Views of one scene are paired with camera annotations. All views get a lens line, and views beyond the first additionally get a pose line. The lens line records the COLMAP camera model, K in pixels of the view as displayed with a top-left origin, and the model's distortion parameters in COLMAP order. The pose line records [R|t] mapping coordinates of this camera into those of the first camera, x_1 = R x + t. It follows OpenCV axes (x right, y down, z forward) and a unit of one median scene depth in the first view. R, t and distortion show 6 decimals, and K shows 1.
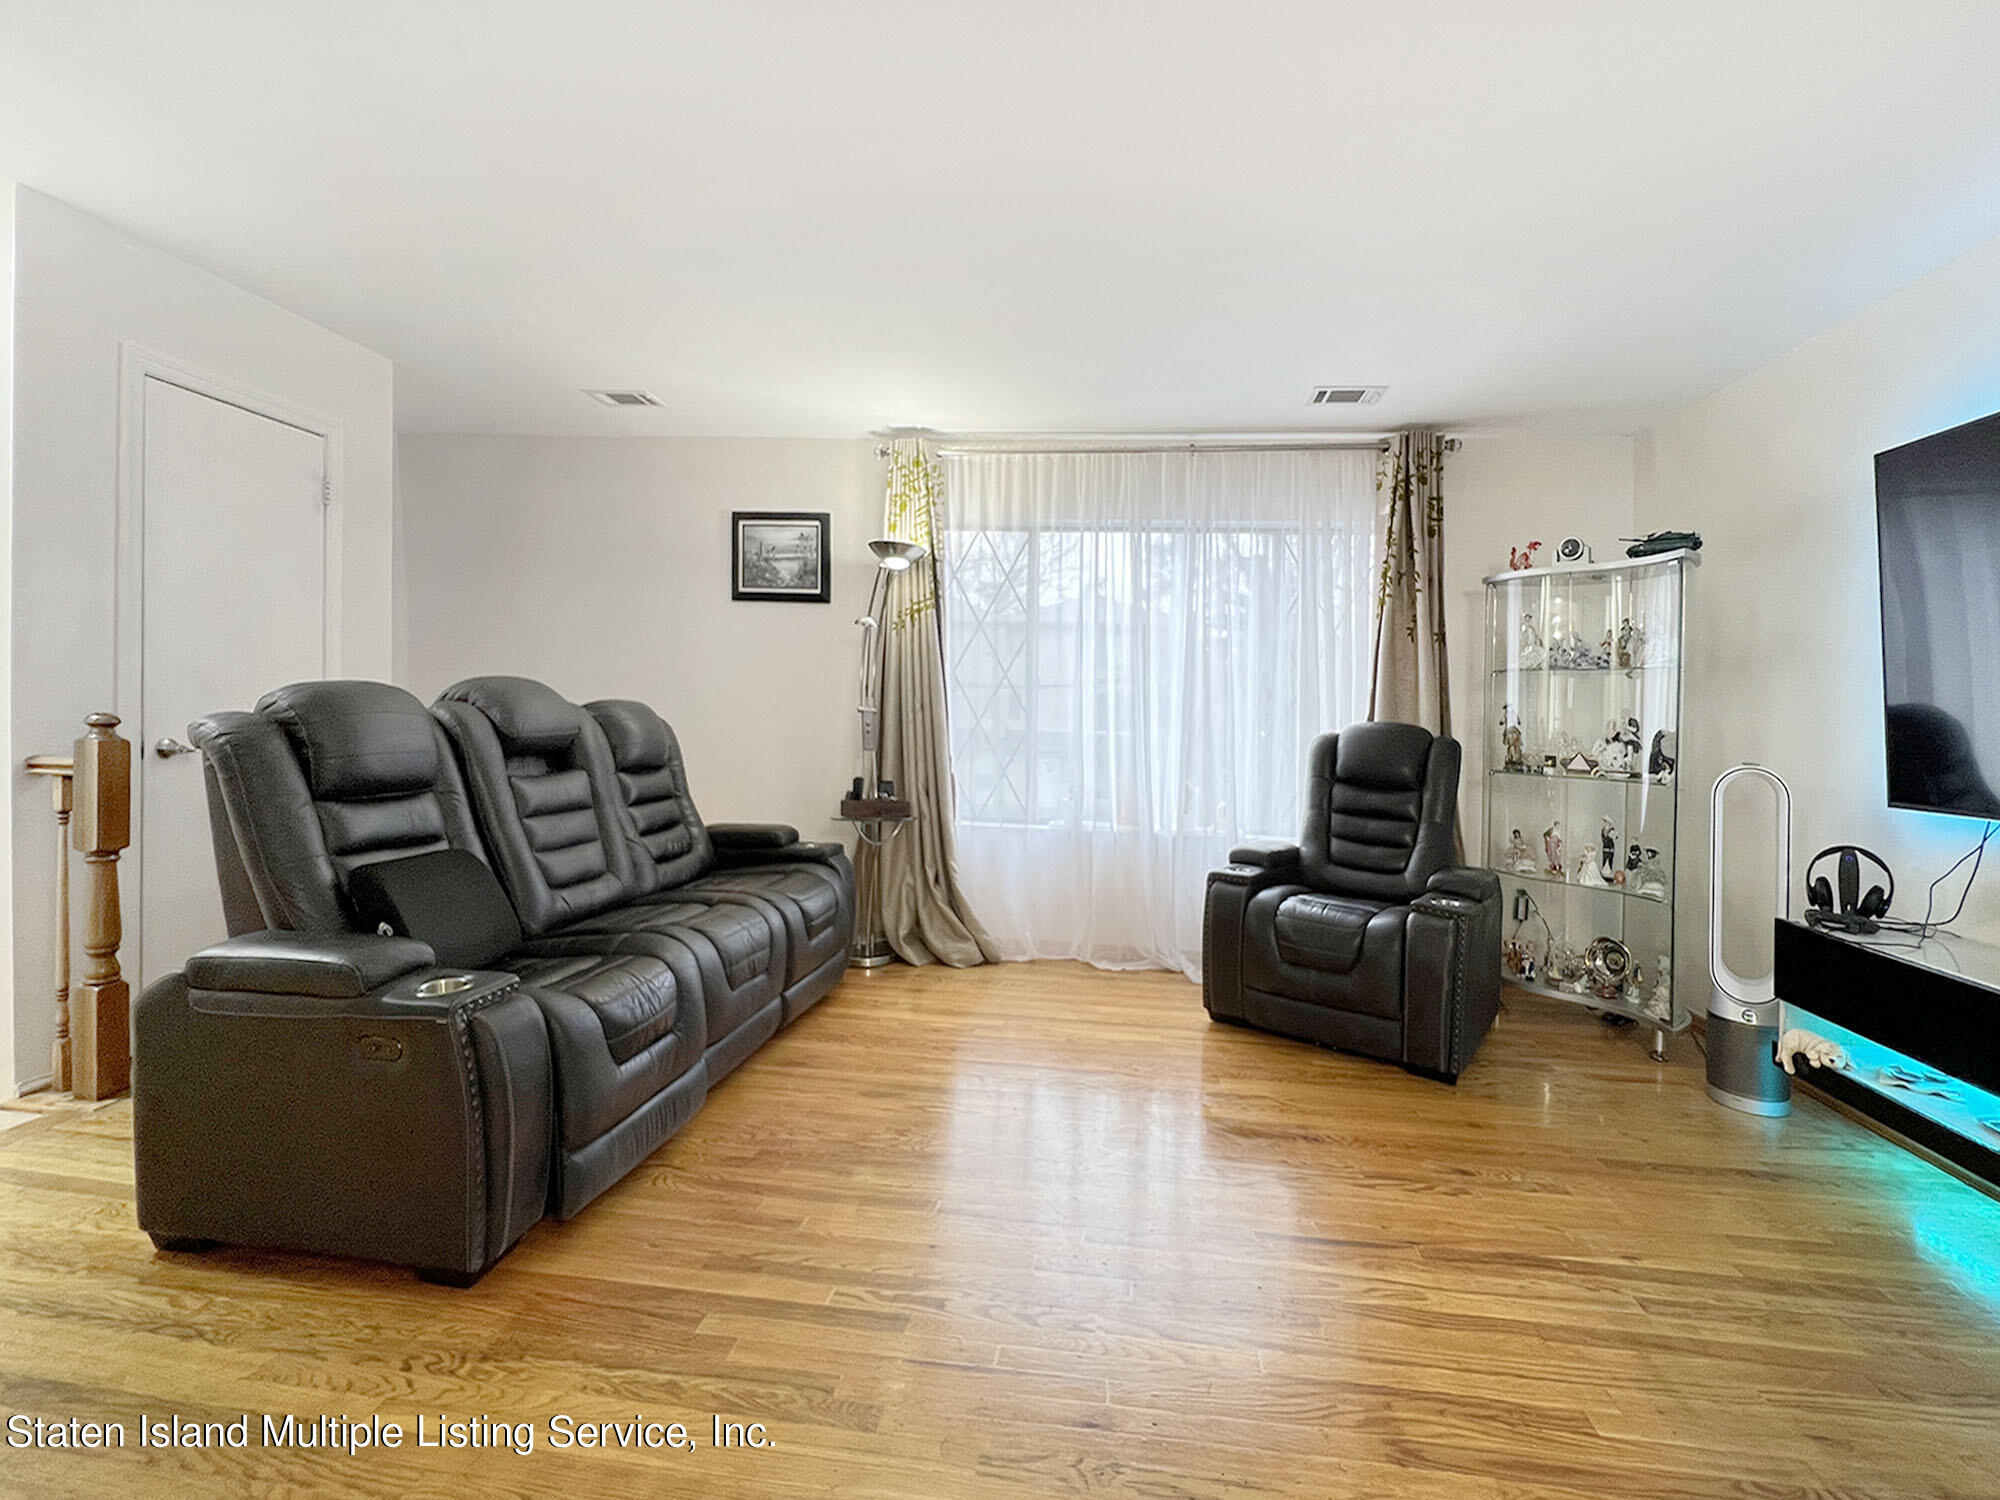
lens RADIAL K [[850.3, 0, 1044.1], [0, 850.3, 721.1], [0, 0, 1]] dist [-0.005329, 0.000437]
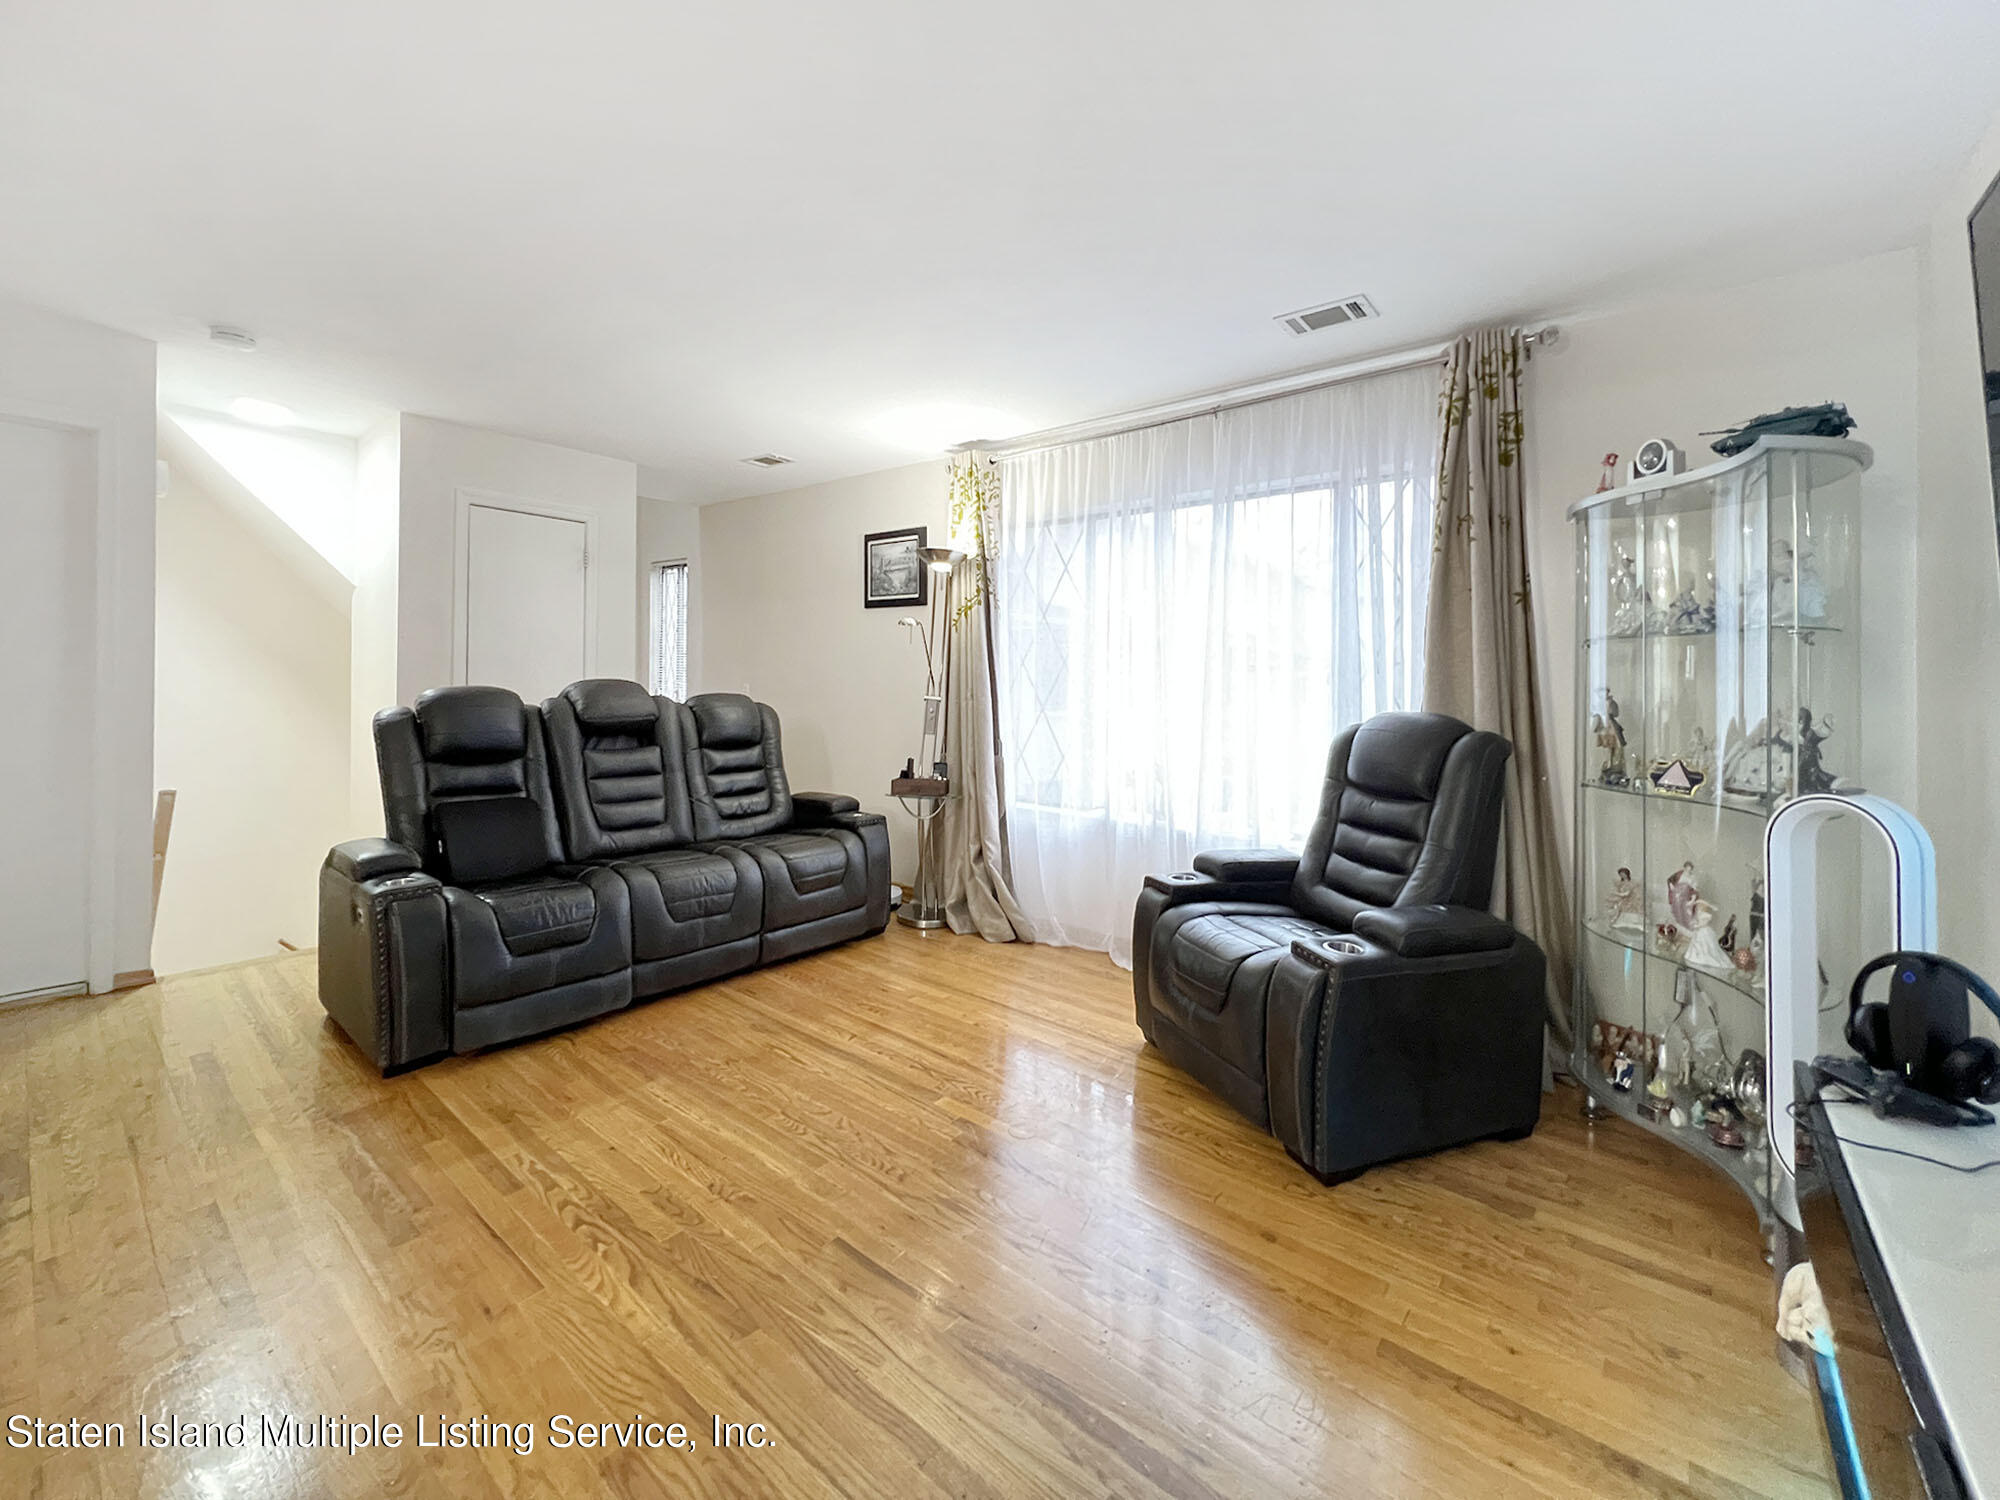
lens RADIAL K [[811.2, 0, 998.3], [0, 811.2, 683.2], [0, 0, 1]] dist [-0.000744, -0.000649]
pose [[0.835865, -0.015158, -0.548725, 0.498088], [0.002183, 0.999703, -0.024291, -0.007877], [0.548930, 0.019106, 0.835650, 0.164434]]
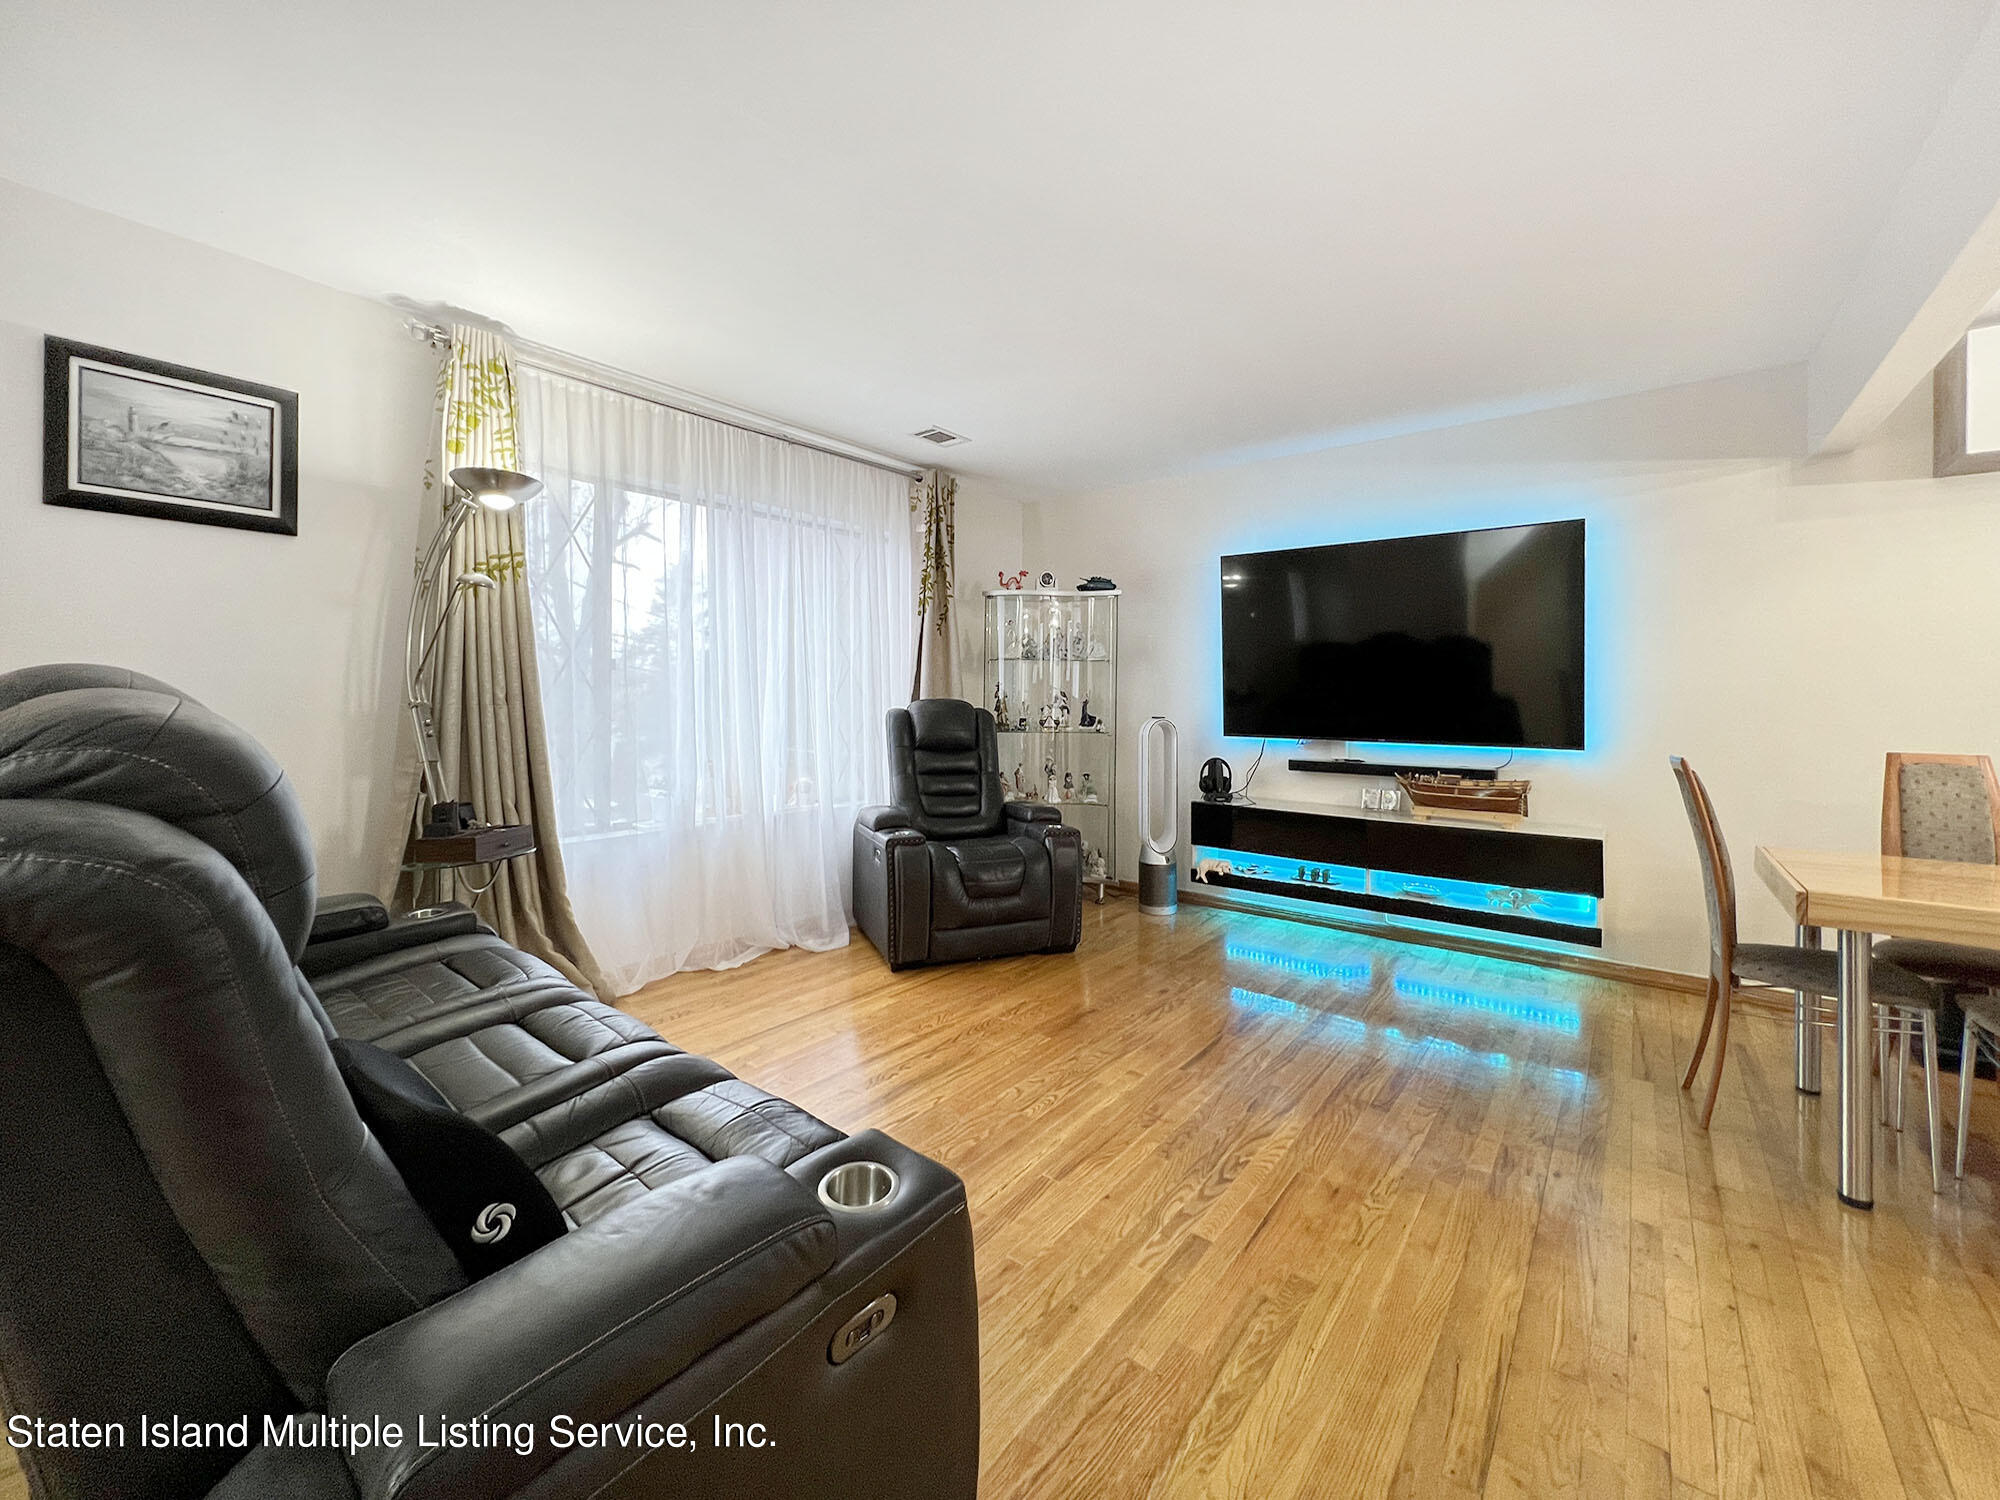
lens RADIAL K [[790.7, 0, 1010.6], [0, 790.7, 684.9], [0, 0, 1]] dist [-0.001199, 0.000605]
pose [[0.541372, -0.016799, 0.840615, -0.535339], [0.018473, 0.999797, 0.008083, -0.027343], [-0.840580, 0.011153, 0.541573, 0.277729]]
